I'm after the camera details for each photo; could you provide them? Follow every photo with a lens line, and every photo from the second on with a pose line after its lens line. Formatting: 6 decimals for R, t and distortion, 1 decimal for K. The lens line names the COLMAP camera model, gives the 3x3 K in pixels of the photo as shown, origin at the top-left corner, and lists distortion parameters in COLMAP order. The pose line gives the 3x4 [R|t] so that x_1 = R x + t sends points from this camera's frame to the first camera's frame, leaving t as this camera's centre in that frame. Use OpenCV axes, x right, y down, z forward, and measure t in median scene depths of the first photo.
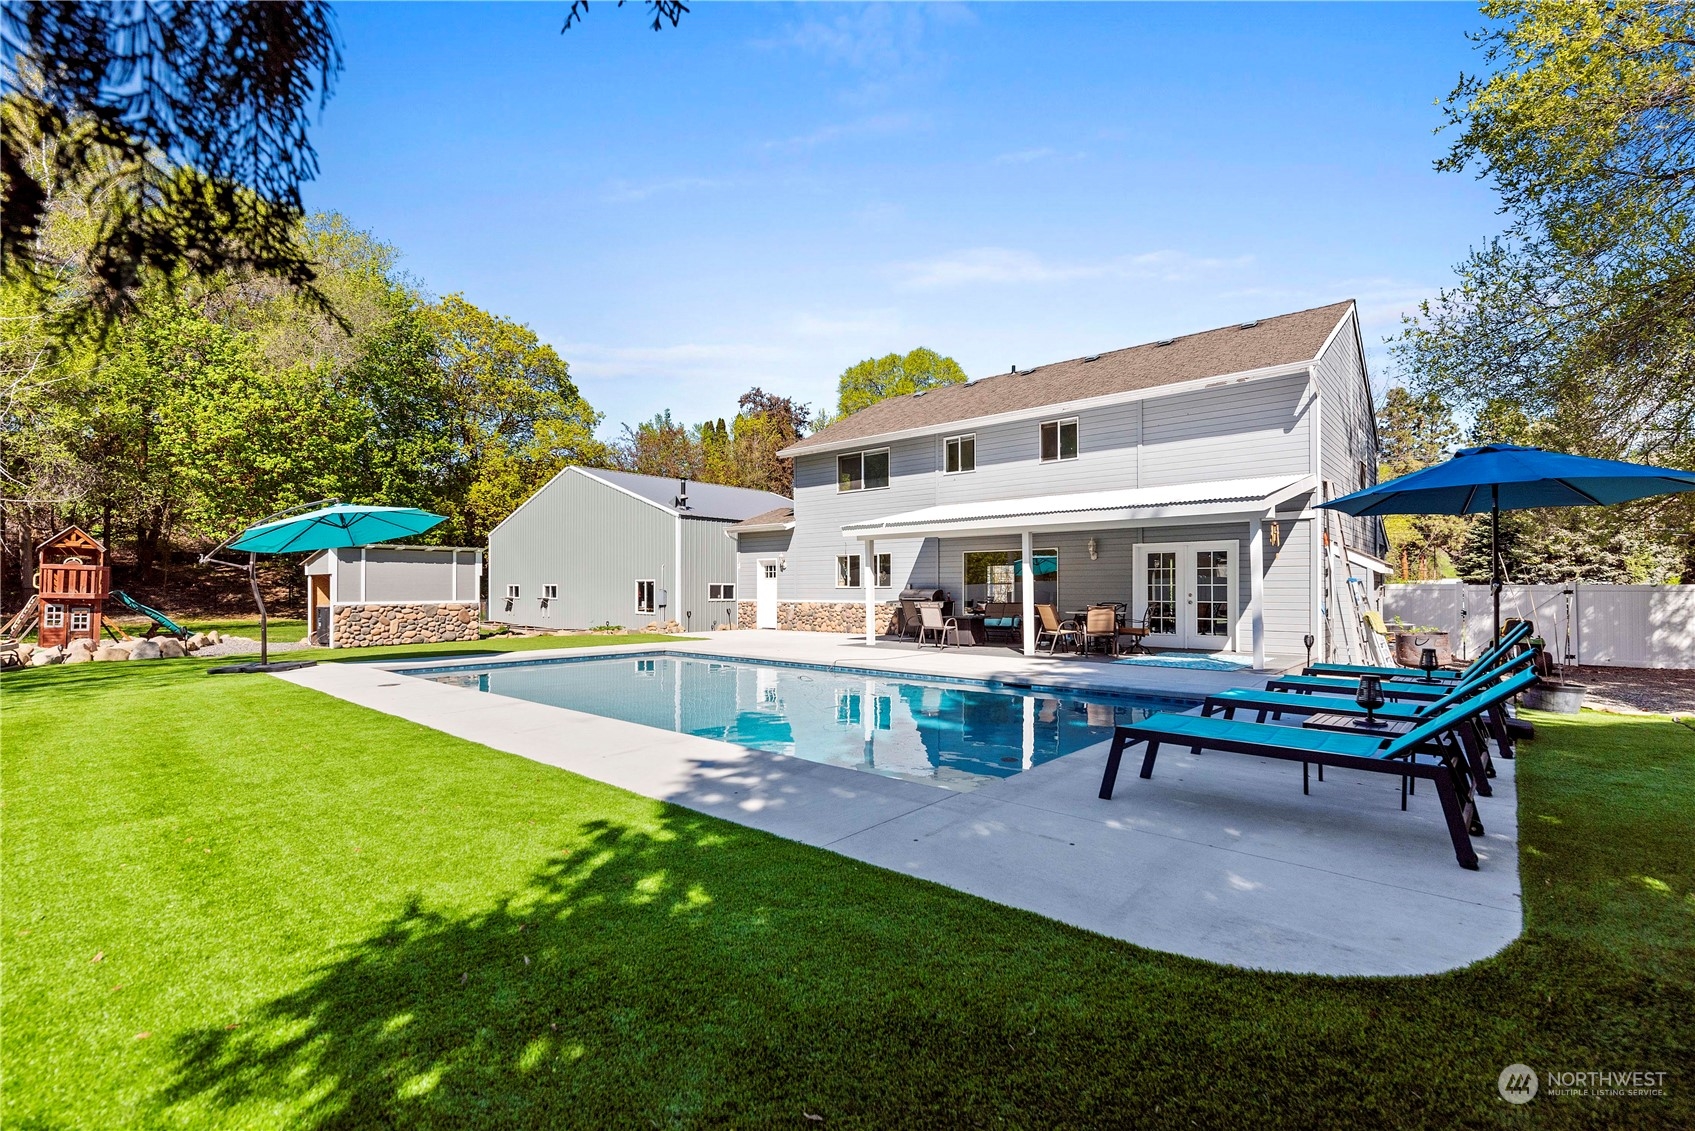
lens RADIAL K [[753.4, 0, 830.3], [0, 753.4, 581.9], [0, 0, 1]] dist [0.003481, -0.000568]
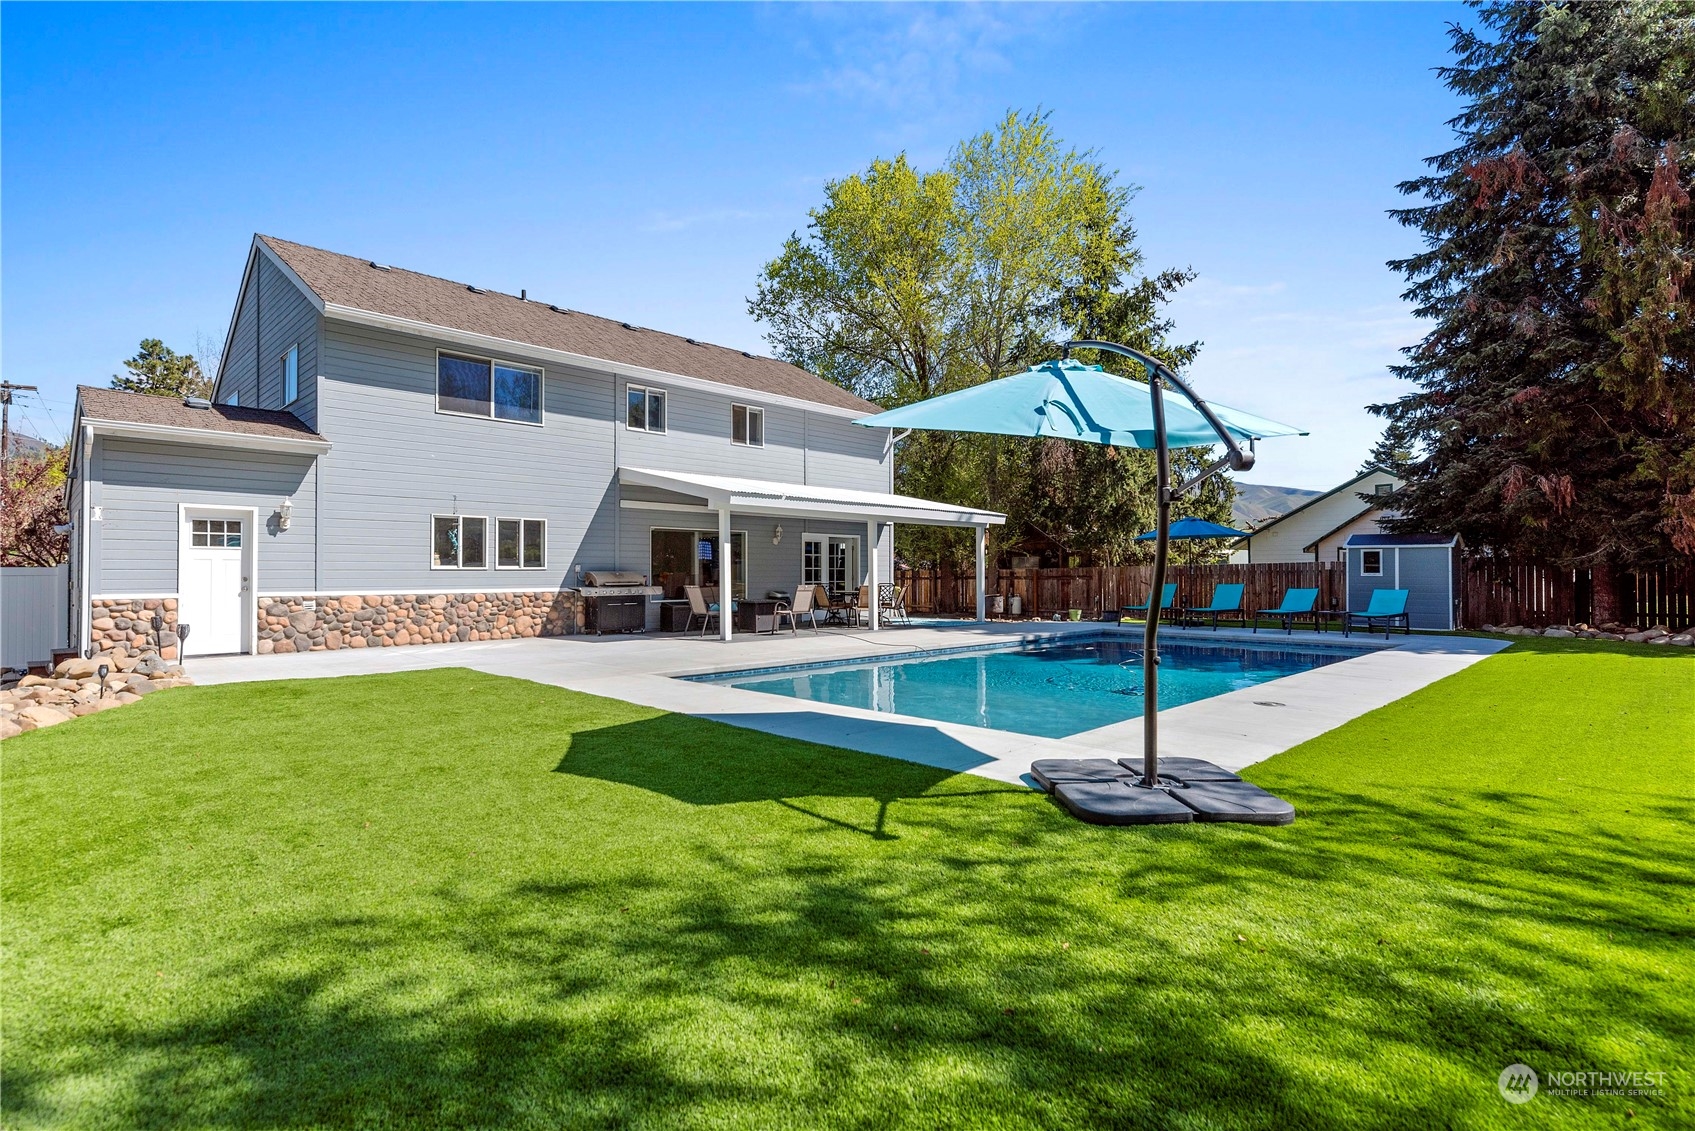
lens RADIAL K [[806.0, 0, 849.6], [0, 806.0, 567.9], [0, 0, 1]] dist [-0.015843, -0.001149]
pose [[0.046698, 0.008010, 0.998877, -0.621162], [-0.008301, 0.999936, -0.007630, 0.009292], [-0.998875, -0.007935, 0.046761, 0.649193]]
